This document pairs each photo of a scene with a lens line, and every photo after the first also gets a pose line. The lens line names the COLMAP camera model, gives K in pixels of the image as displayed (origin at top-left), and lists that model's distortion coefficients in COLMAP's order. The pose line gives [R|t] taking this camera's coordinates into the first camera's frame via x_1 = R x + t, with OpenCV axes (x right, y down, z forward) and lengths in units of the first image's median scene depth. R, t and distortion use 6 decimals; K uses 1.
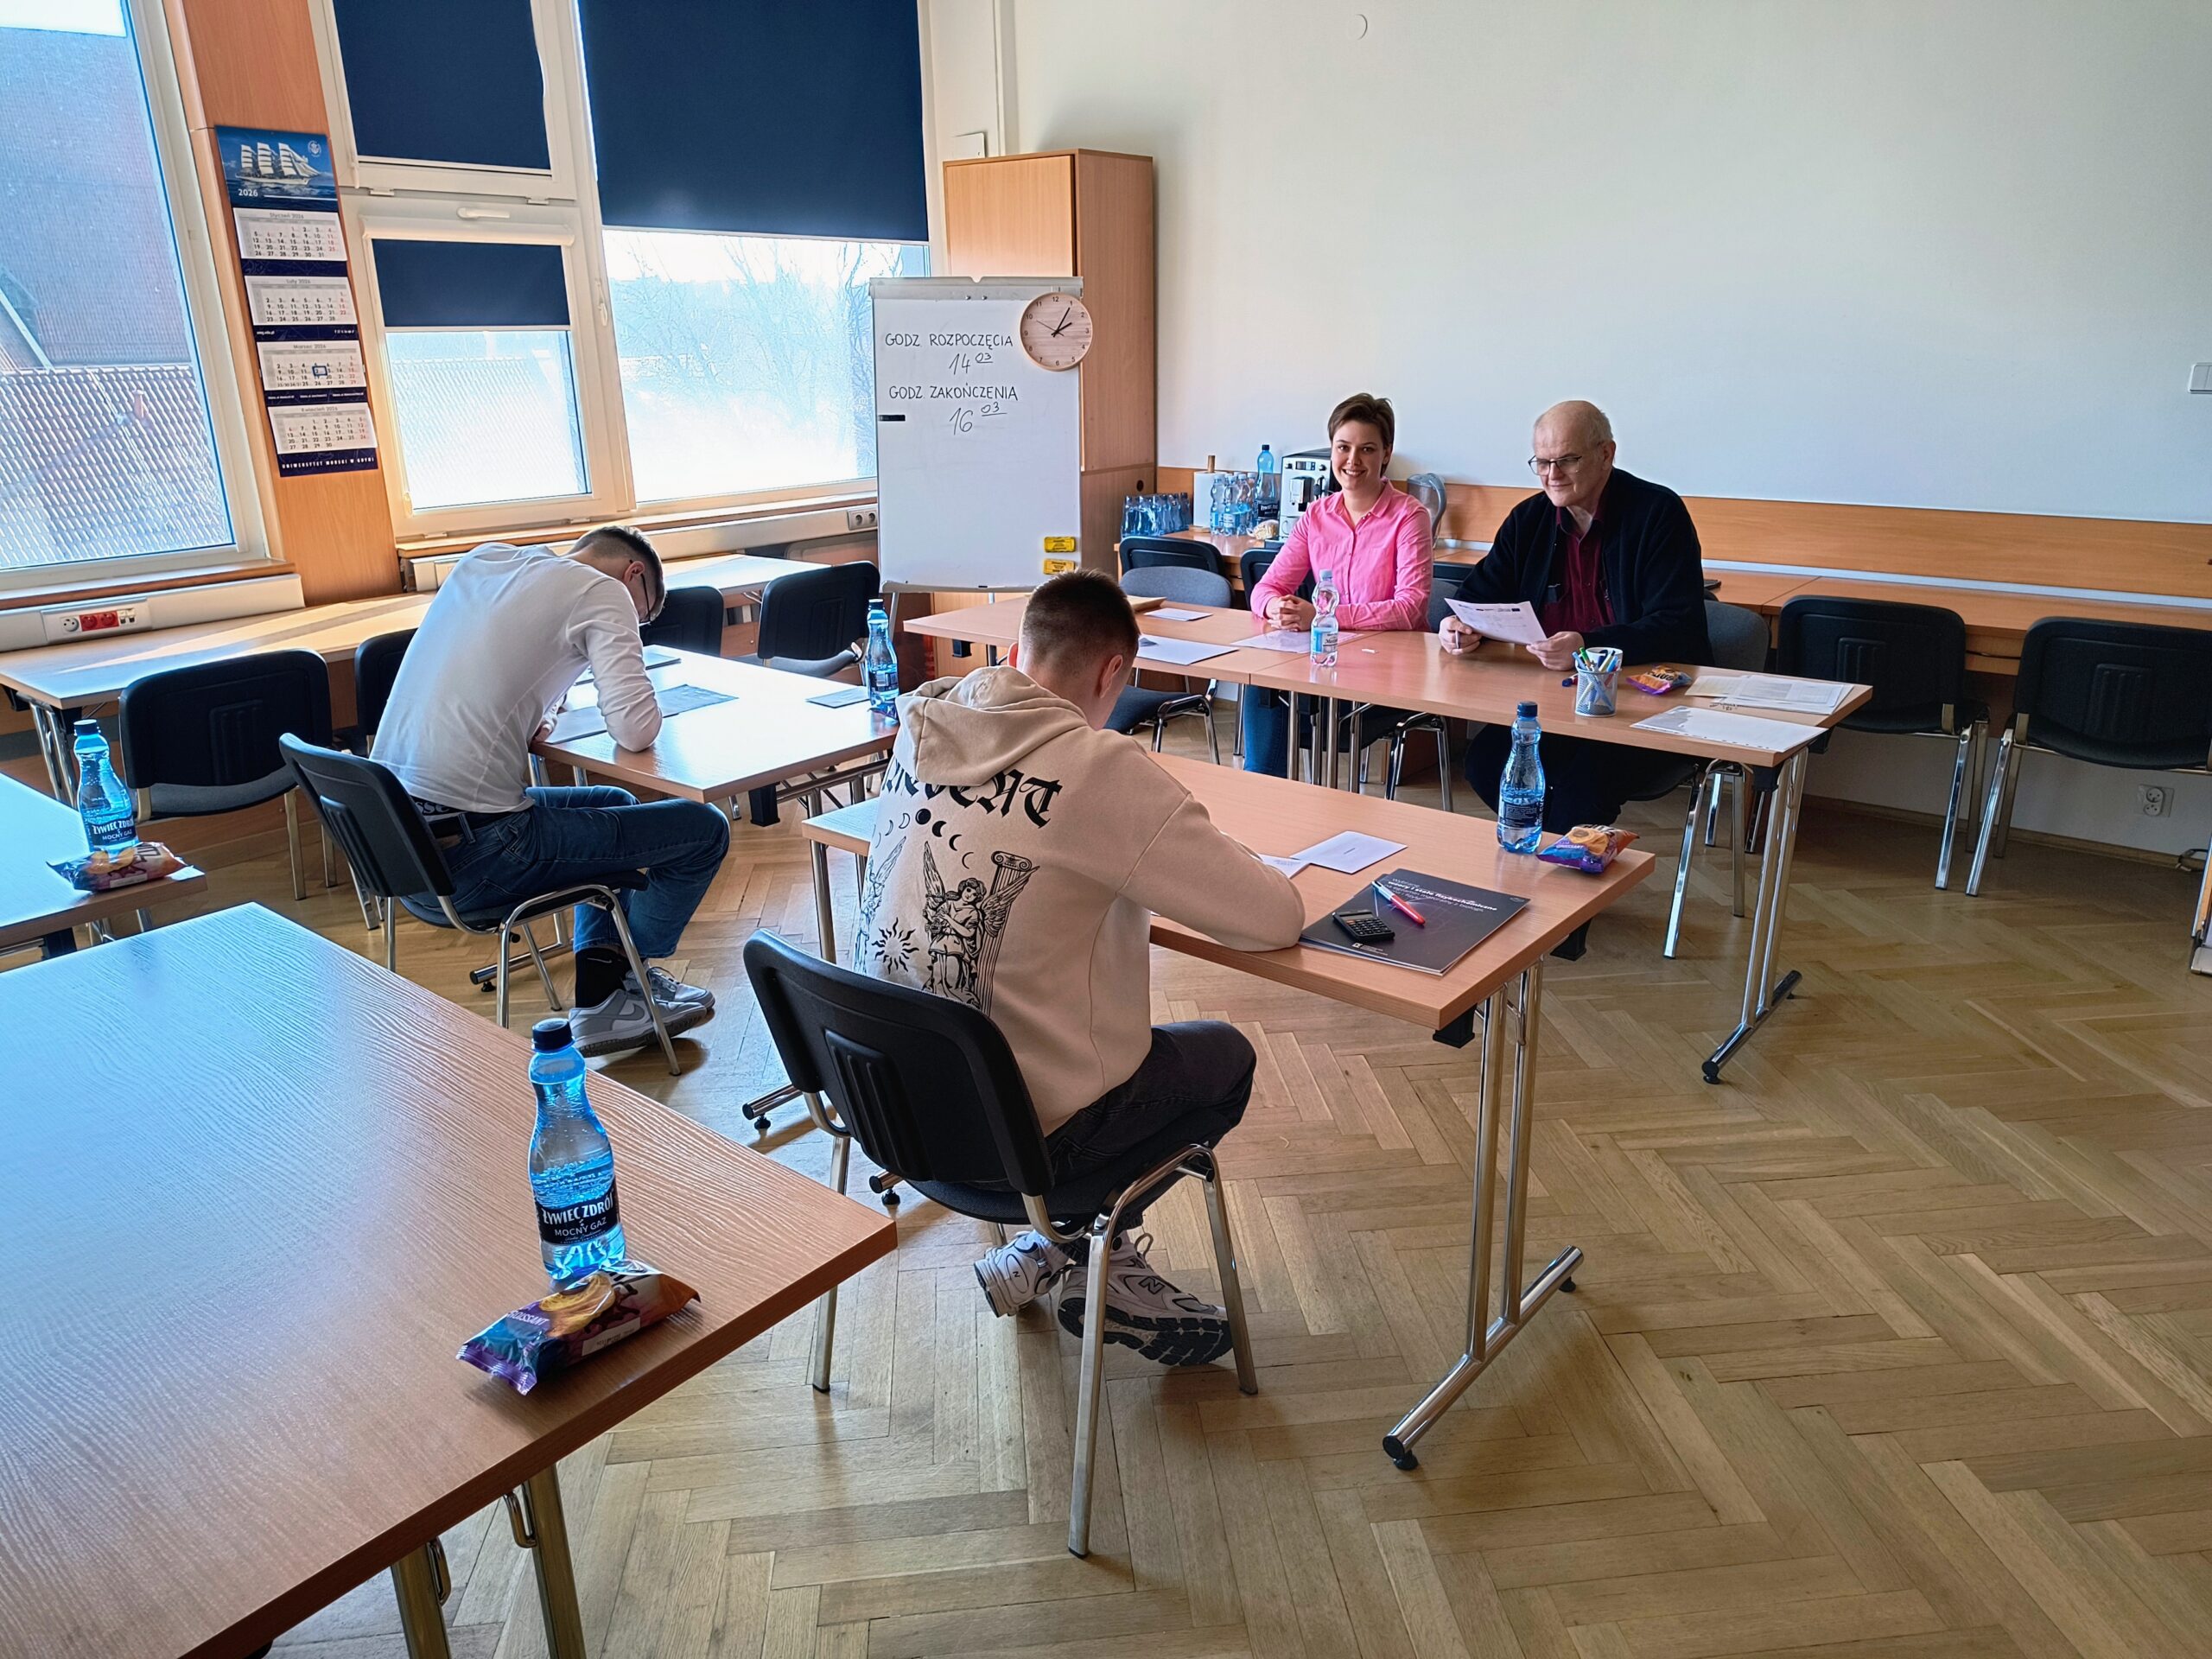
lens RADIAL K [[1524.9, 0, 1127.2], [0, 1524.9, 829.6], [0, 0, 1]] dist [0.017453, -0.009943]
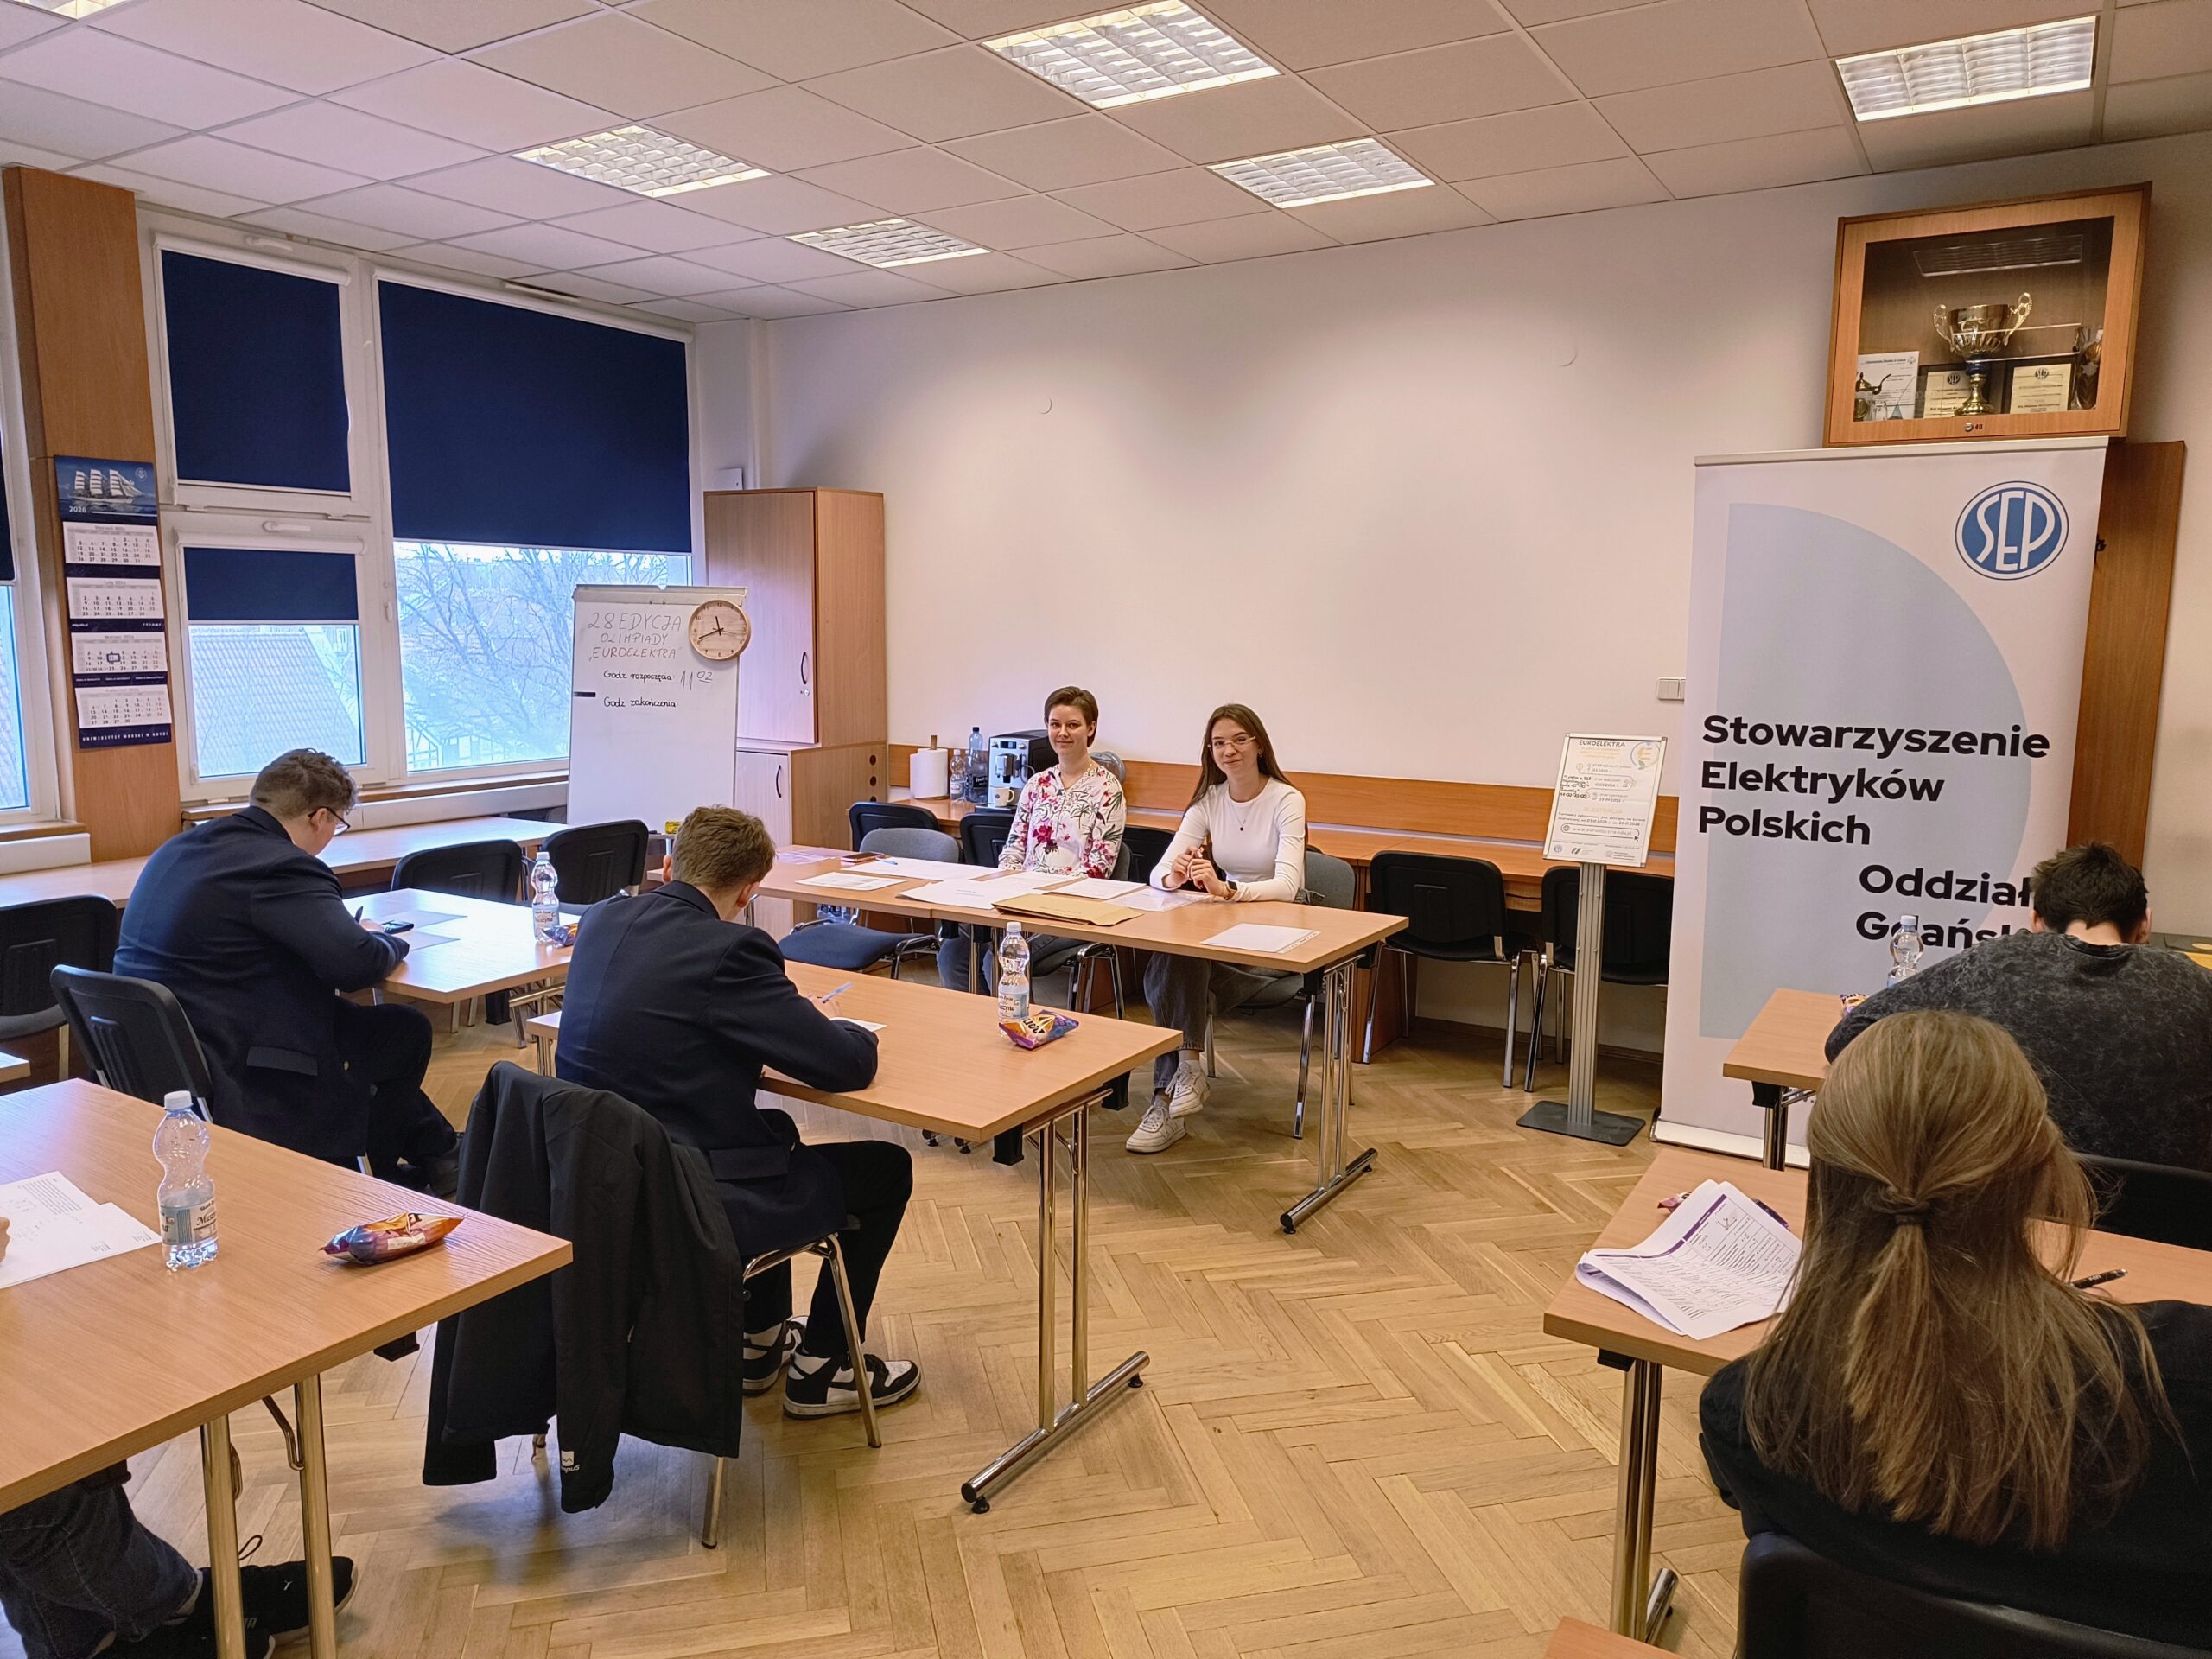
lens RADIAL K [[1524.9, 0, 1088.1], [0, 1524.9, 816.9], [0, 0, 1]] dist [0.017453, -0.009943]
pose [[0.993253, 0.002762, 0.115936, 0.049897], [0.018685, 0.982844, -0.183491, 0.038767], [-0.114453, 0.184419, 0.976161, -0.169467]]
